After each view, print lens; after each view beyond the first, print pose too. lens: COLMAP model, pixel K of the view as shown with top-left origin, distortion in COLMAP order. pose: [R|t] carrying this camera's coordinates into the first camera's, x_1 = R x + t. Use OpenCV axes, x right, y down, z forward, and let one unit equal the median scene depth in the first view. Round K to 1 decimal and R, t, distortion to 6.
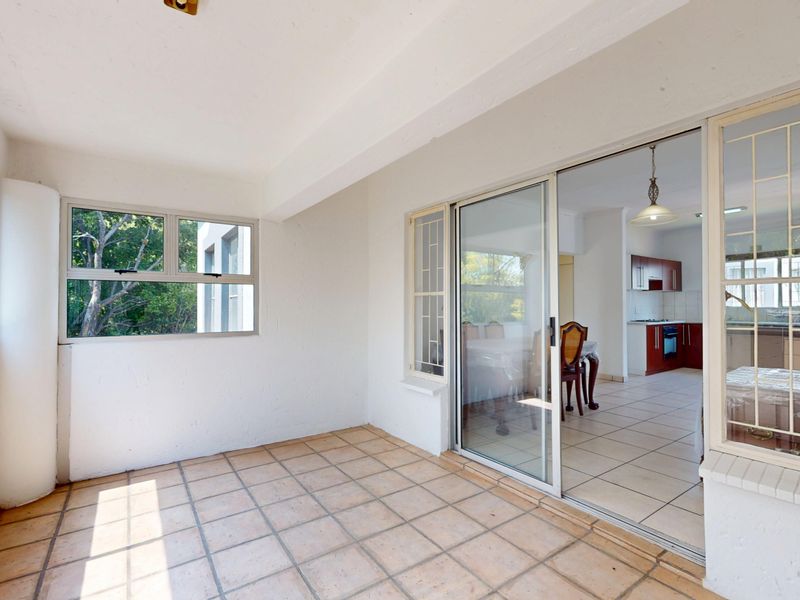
lens RADIAL K [[391.4, 0, 400.0], [0, 391.4, 300.0], [0, 0, 1]] dist [0.003867, 0.000434]
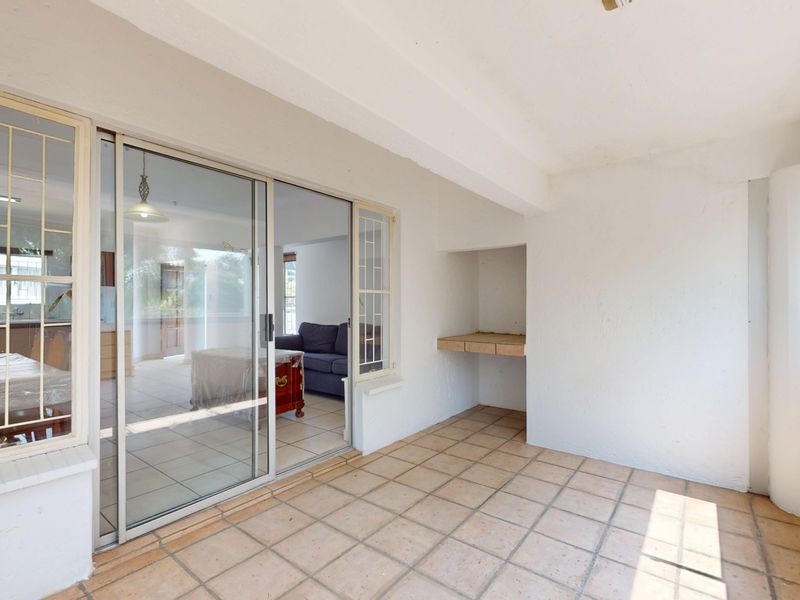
lens RADIAL K [[391.7, 0, 399.4], [0, 391.7, 302.2], [0, 0, 1]] dist [-0.000225, 0.000517]
pose [[-0.293619, 0.002653, 0.955919, -0.724240], [-0.013947, 0.999878, -0.007059, 0.014137], [-0.955821, -0.015405, -0.293546, 0.975649]]
